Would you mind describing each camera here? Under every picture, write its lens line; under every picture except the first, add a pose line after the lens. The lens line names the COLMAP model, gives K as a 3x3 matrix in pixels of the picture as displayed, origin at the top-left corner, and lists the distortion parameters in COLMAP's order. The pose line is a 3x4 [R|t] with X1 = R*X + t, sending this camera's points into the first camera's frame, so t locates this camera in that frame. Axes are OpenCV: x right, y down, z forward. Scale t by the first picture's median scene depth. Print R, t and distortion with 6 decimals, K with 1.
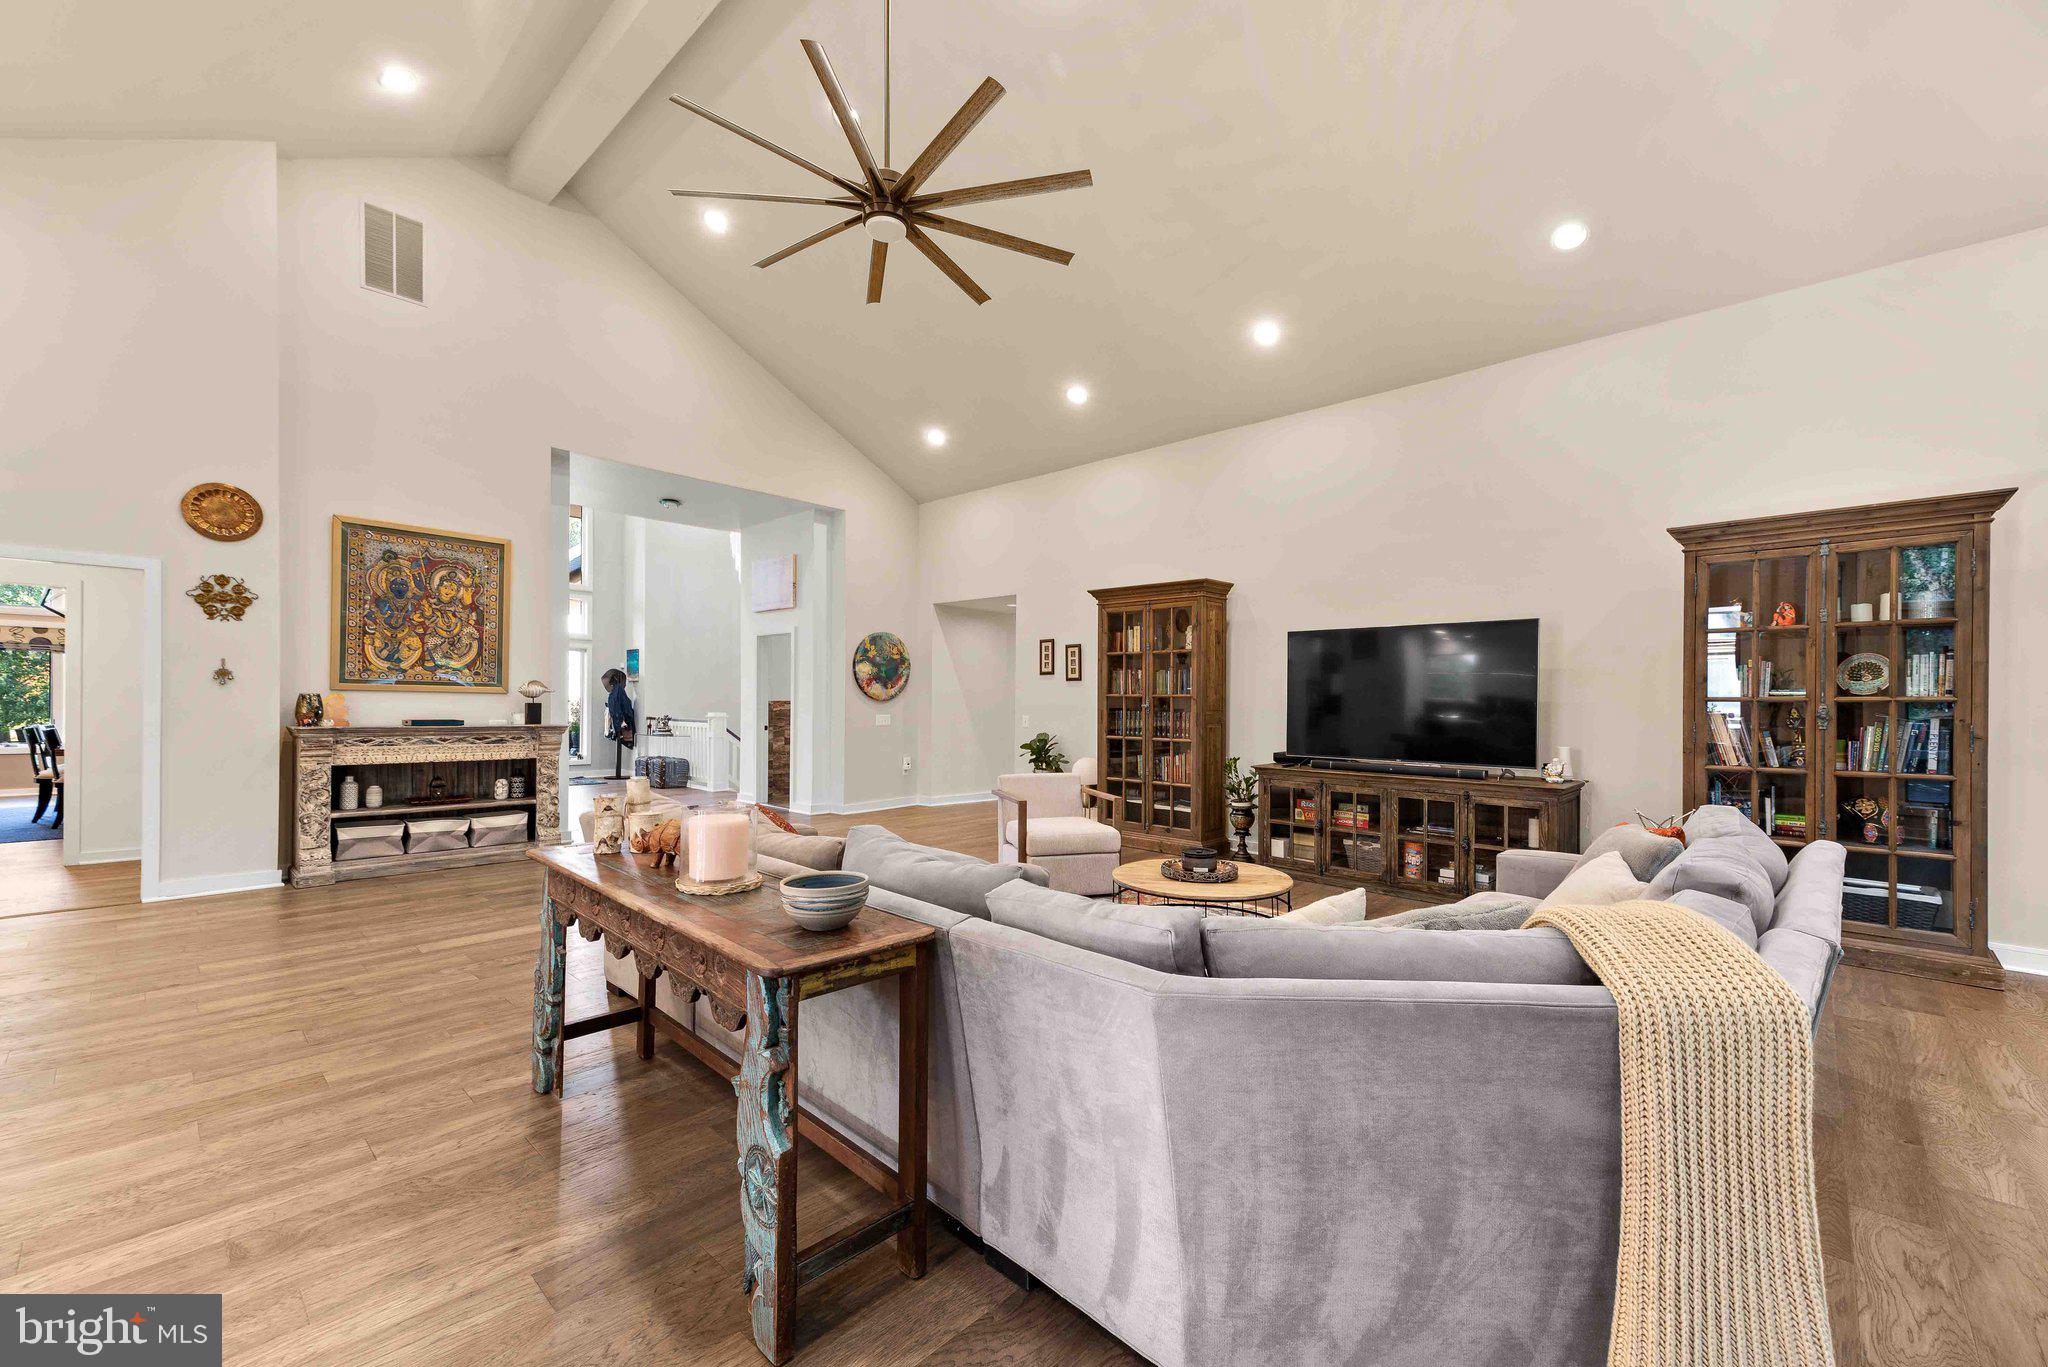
lens RADIAL K [[822.0, 0, 1028.6], [0, 822.0, 702.4], [0, 0, 1]] dist [0.024514, 0.000098]
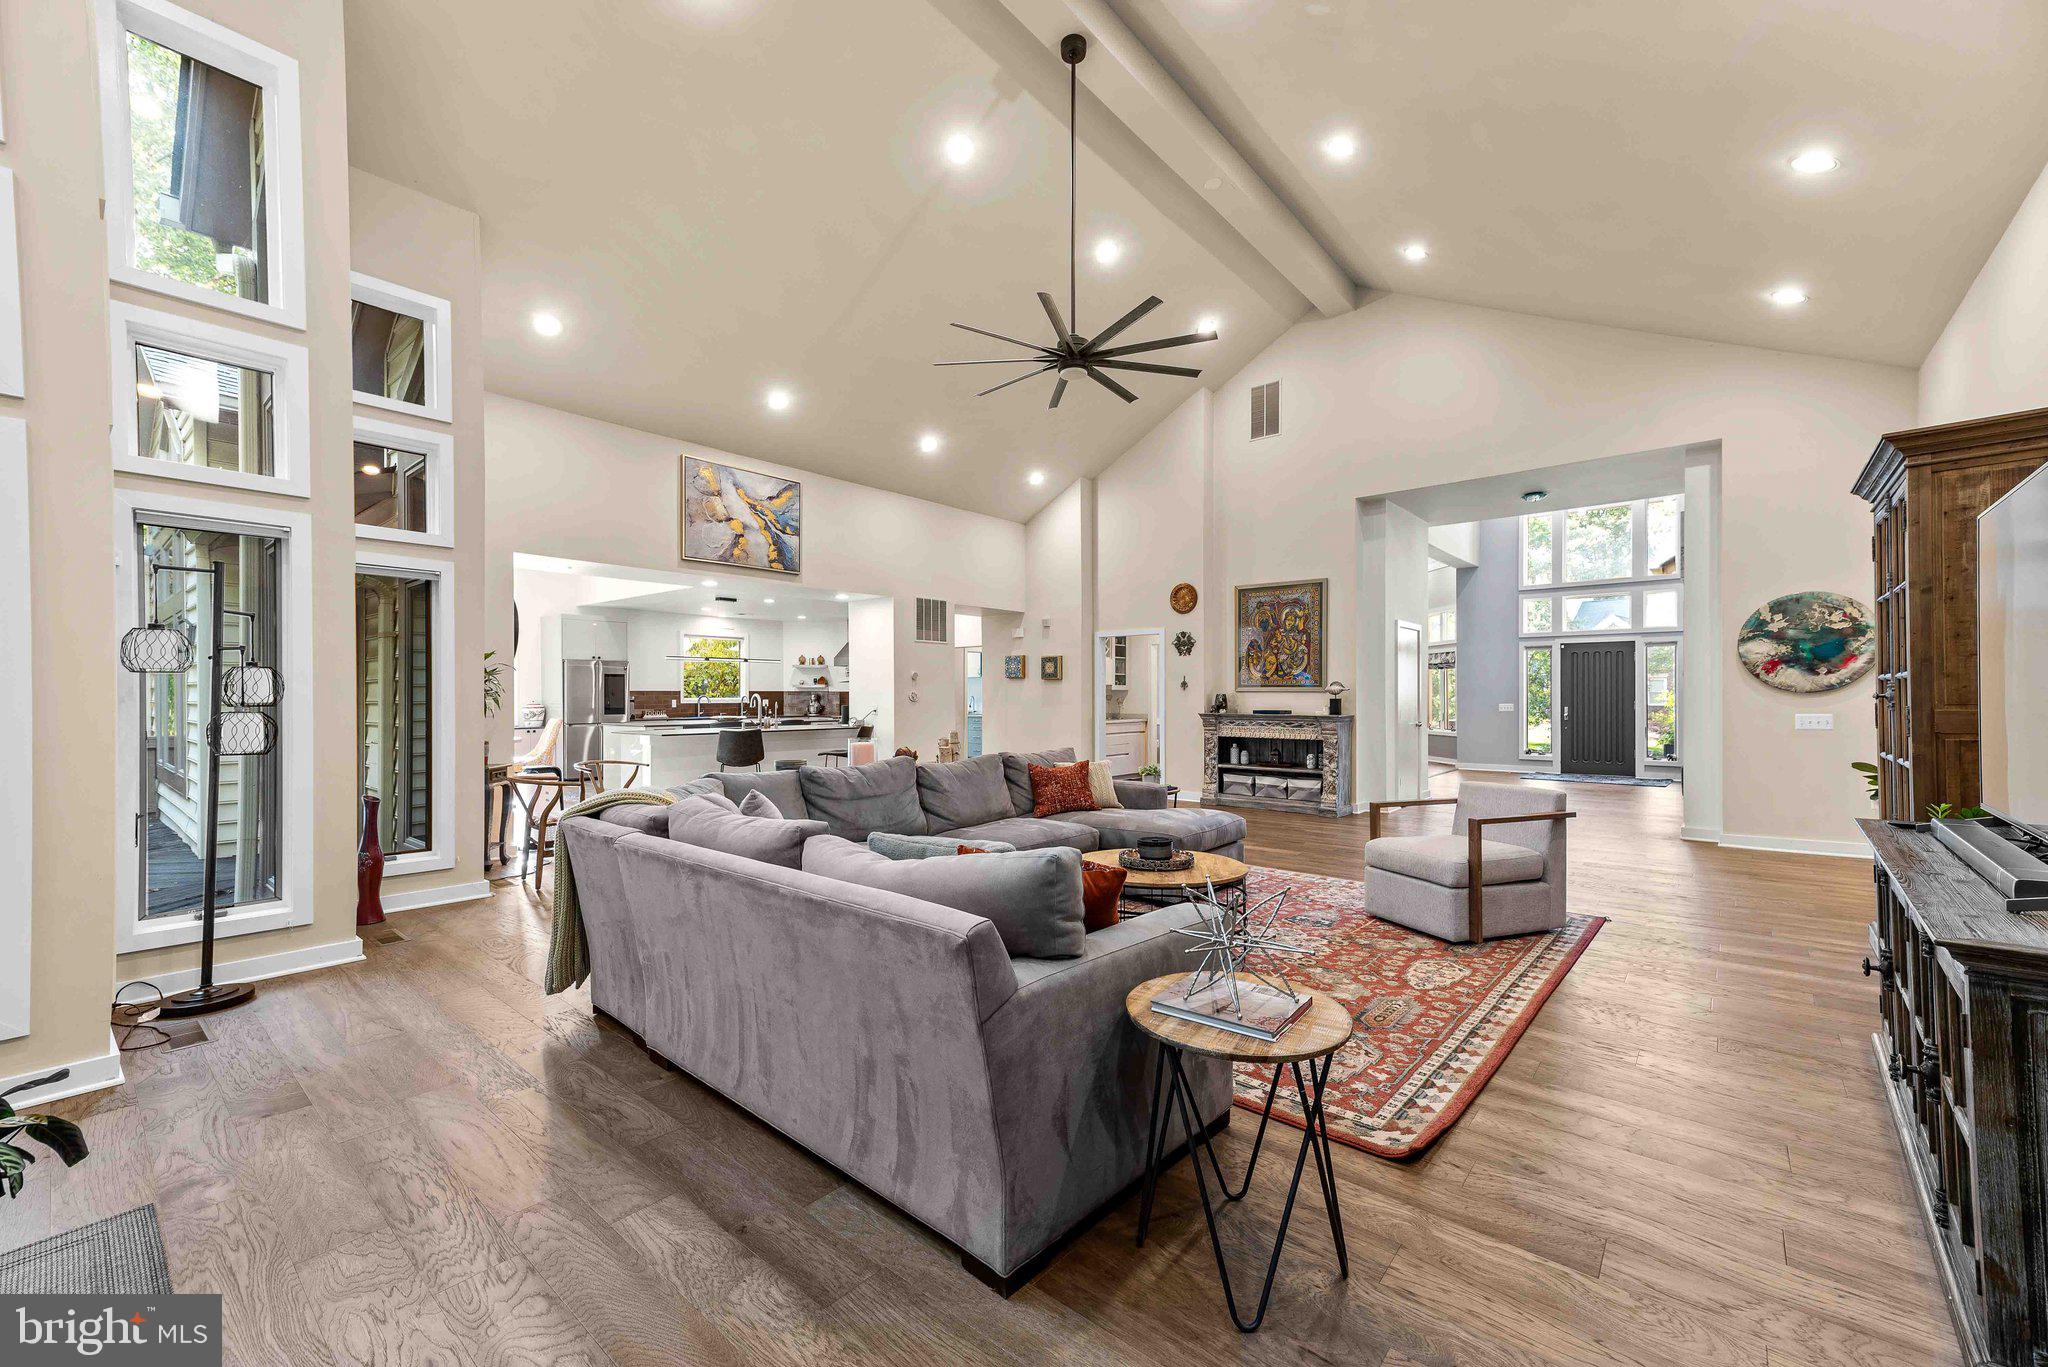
lens RADIAL K [[815.6, 0, 1027.1], [0, 815.6, 697.9], [0, 0, 1]] dist [0.021775, -0.000279]
pose [[0.042538, -0.008602, -0.999058, 0.713074], [0.002268, 0.999961, -0.008513, 0.009808], [0.999092, -0.001904, 0.042556, 0.479342]]
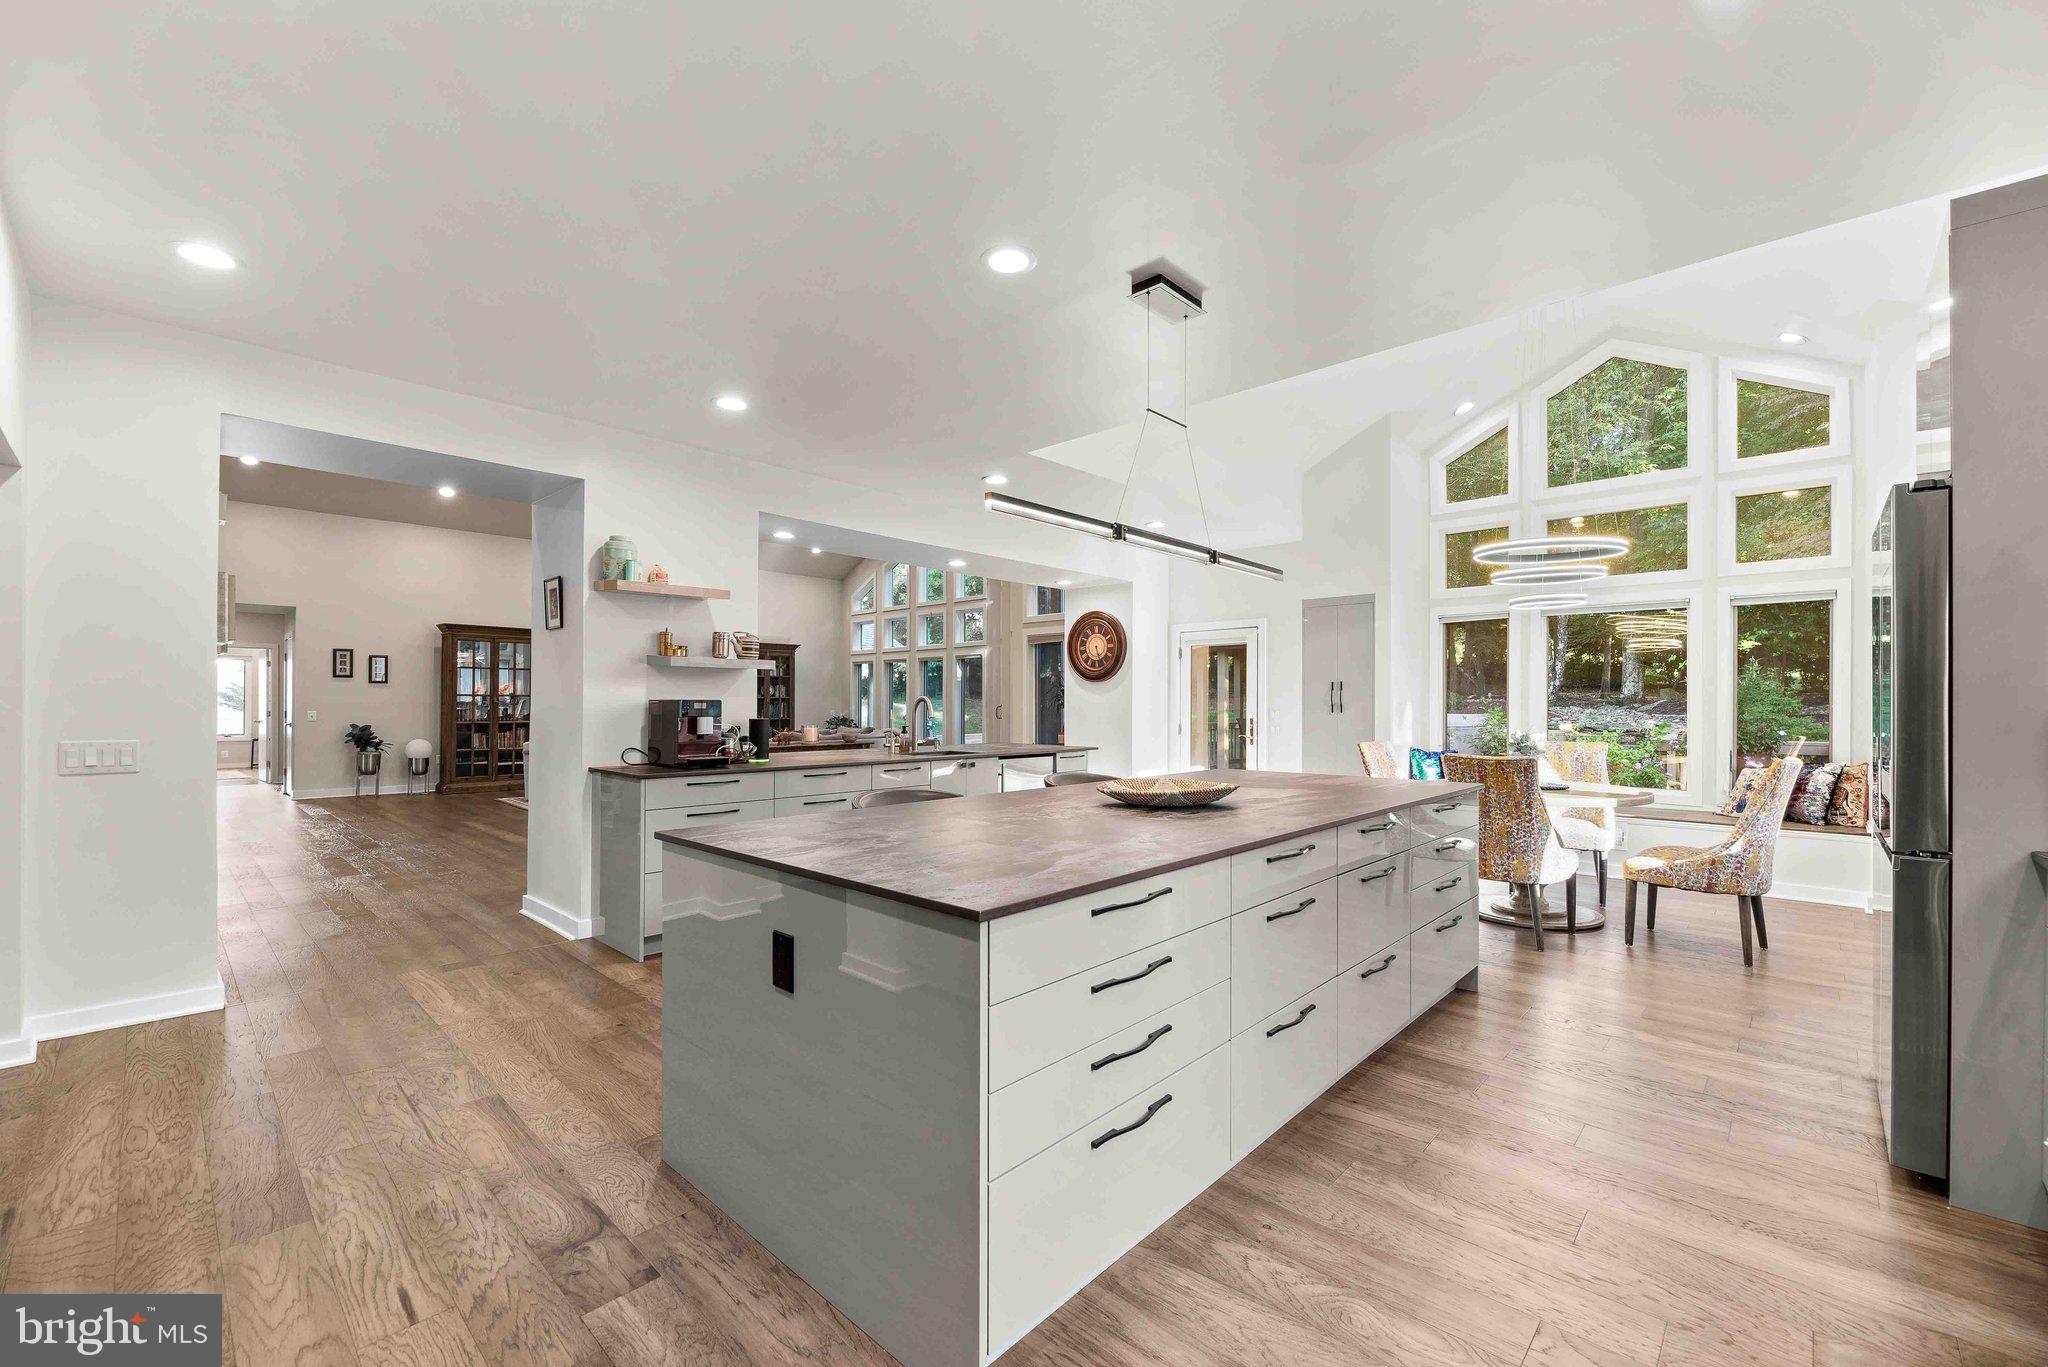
lens RADIAL K [[829.9, 0, 1030.0], [0, 829.9, 701.0], [0, 0, 1]] dist [0.003991, -0.004668]
pose [[-0.000635, -0.007684, 0.999970, -1.628242], [-0.001984, 0.999969, 0.007683, -0.012403], [-0.999998, -0.001980, -0.000650, -0.048386]]
